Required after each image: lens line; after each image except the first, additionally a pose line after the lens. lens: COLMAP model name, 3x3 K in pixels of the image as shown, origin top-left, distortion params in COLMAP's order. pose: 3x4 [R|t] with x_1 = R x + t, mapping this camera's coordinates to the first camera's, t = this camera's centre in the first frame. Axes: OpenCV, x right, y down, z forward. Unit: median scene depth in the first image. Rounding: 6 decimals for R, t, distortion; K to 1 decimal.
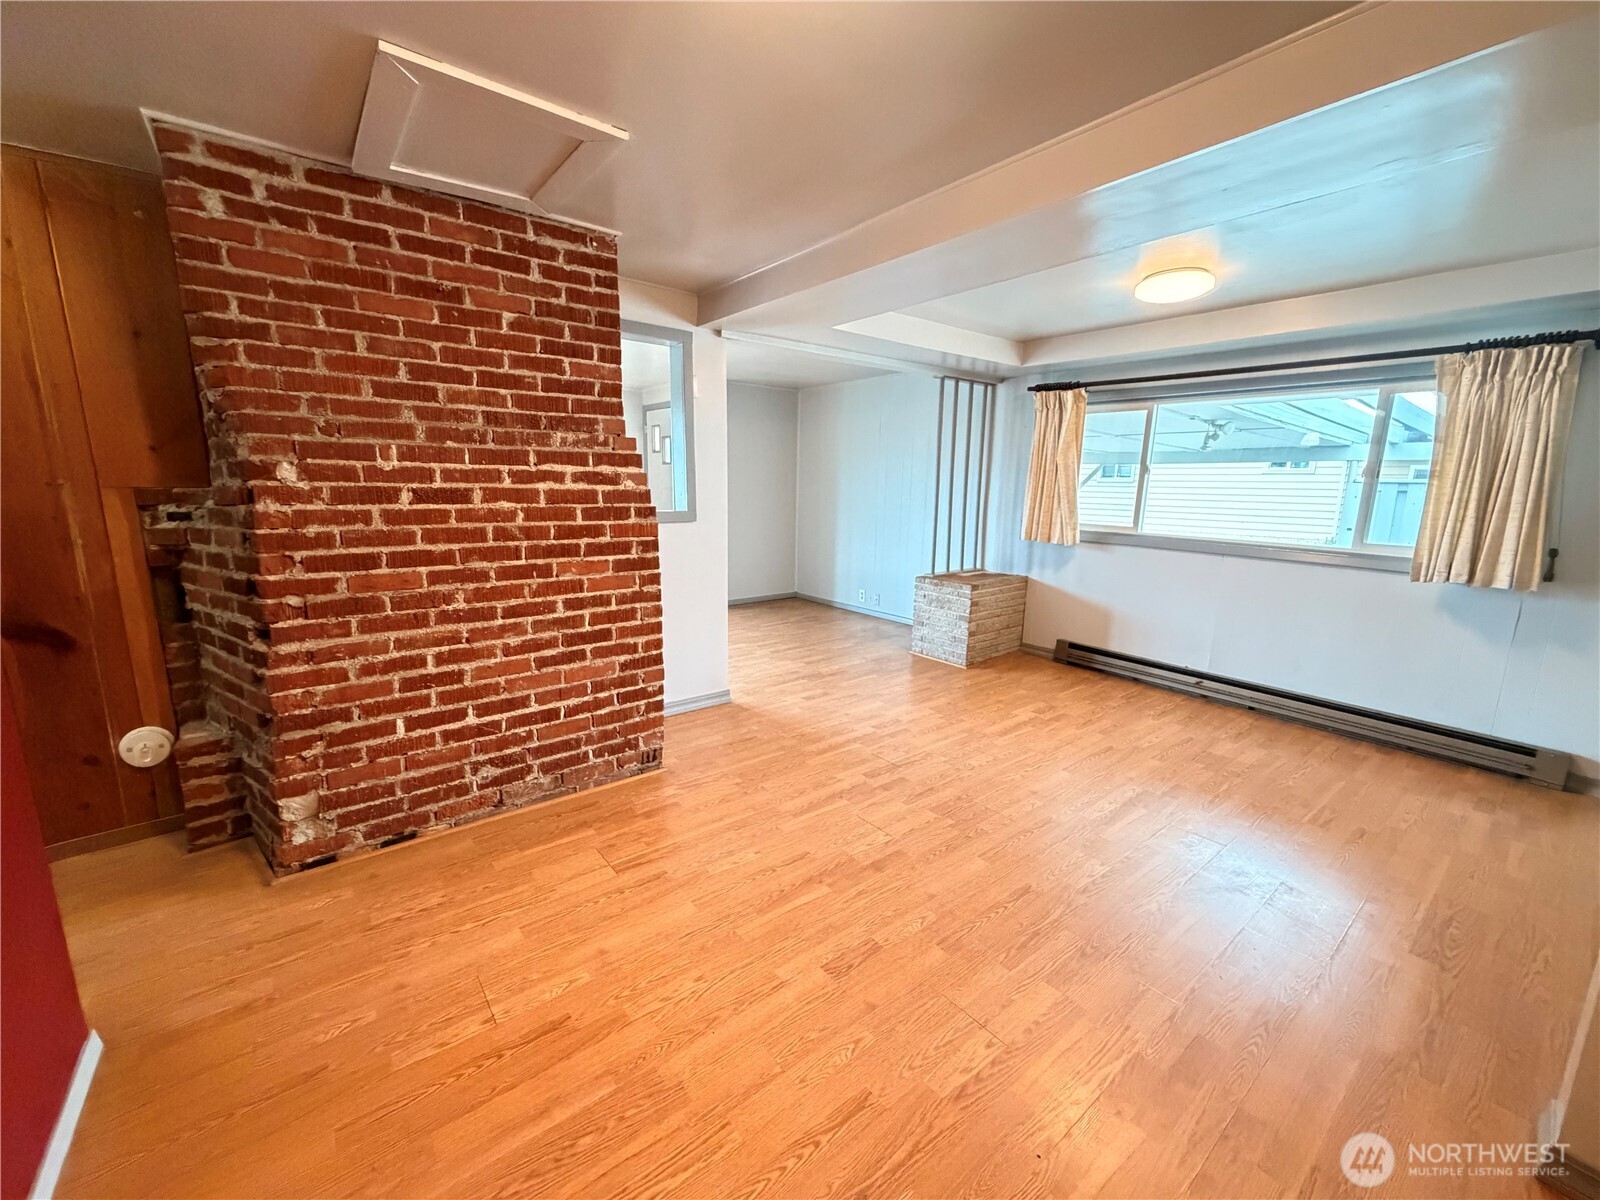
lens RADIAL K [[636.8, 0, 793.3], [0, 636.8, 599.7], [0, 0, 1]] dist [0.000549, -0.000142]
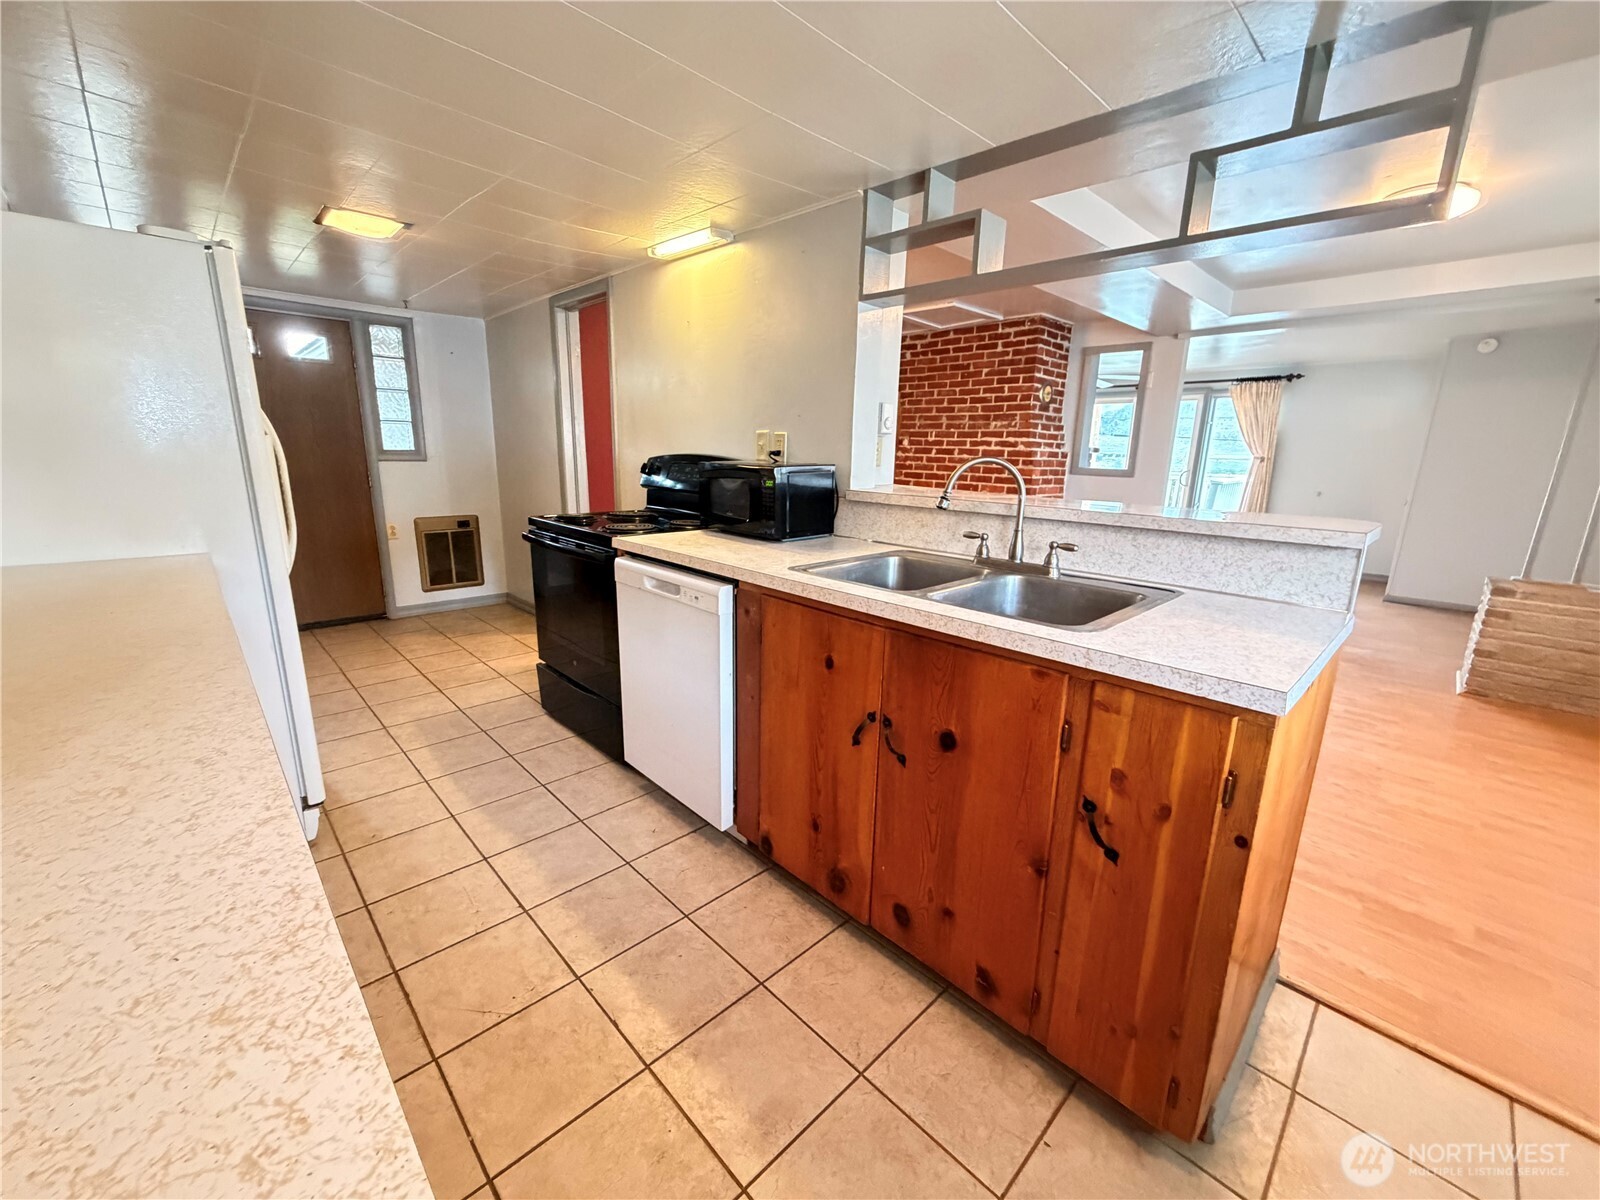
lens RADIAL K [[636.8, 0, 793.3], [0, 636.8, 599.7], [0, 0, 1]] dist [0.000549, -0.000142]
pose [[0.097325, 0.215792, -0.971577, 1.865630], [-0.205930, 0.959452, 0.192471, 0.031841], [0.973715, 0.181345, 0.137817, 0.194486]]
